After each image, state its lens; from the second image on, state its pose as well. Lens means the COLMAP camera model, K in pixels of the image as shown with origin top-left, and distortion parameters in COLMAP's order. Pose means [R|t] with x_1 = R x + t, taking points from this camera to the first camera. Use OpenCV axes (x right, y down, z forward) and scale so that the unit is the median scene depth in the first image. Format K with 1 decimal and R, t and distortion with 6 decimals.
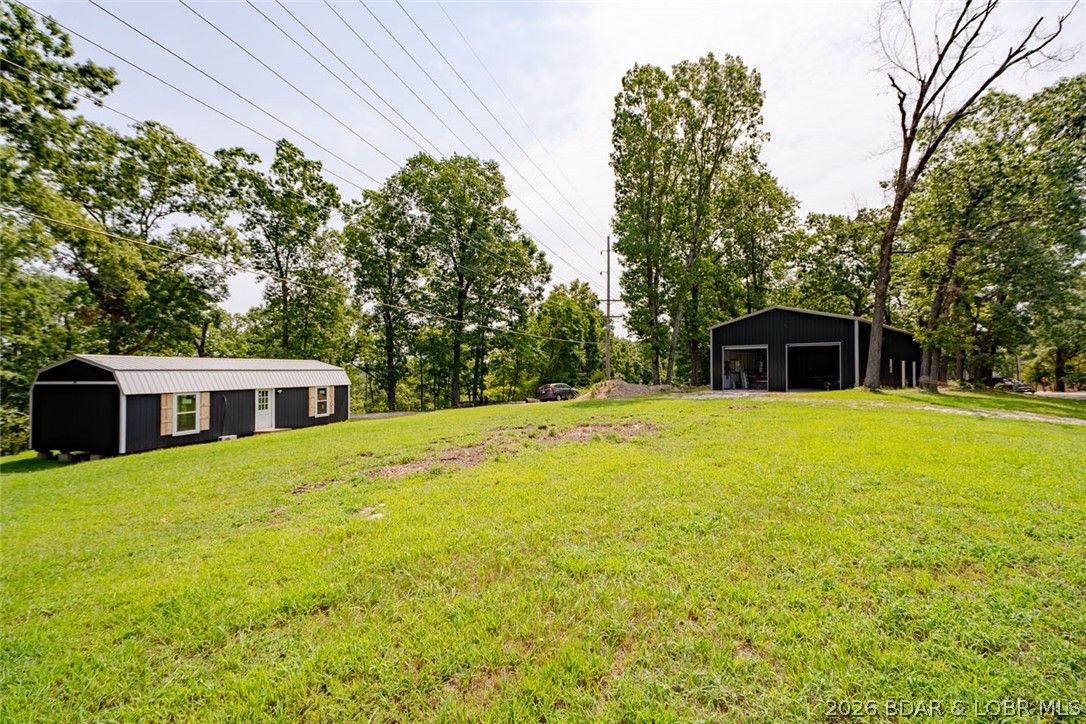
lens RADIAL K [[498.2, 0, 557.1], [0, 498.2, 356.4], [0, 0, 1]] dist [-0.000930, 0.000530]
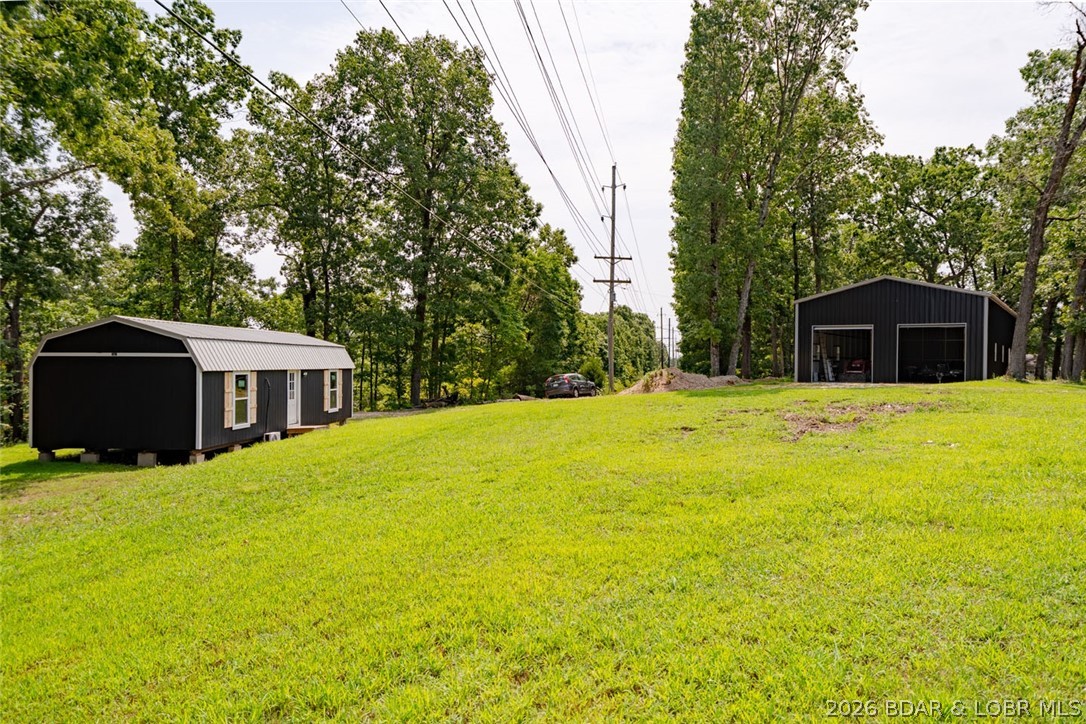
lens RADIAL K [[790.0, 0, 565.0], [0, 790.0, 368.5], [0, 0, 1]] dist [0.010090, -0.007883]
pose [[0.982358, 0.010301, 0.186727, -0.350848], [-0.016560, 0.999351, 0.031988, 0.016463], [-0.186276, -0.034516, 0.981891, -0.170694]]
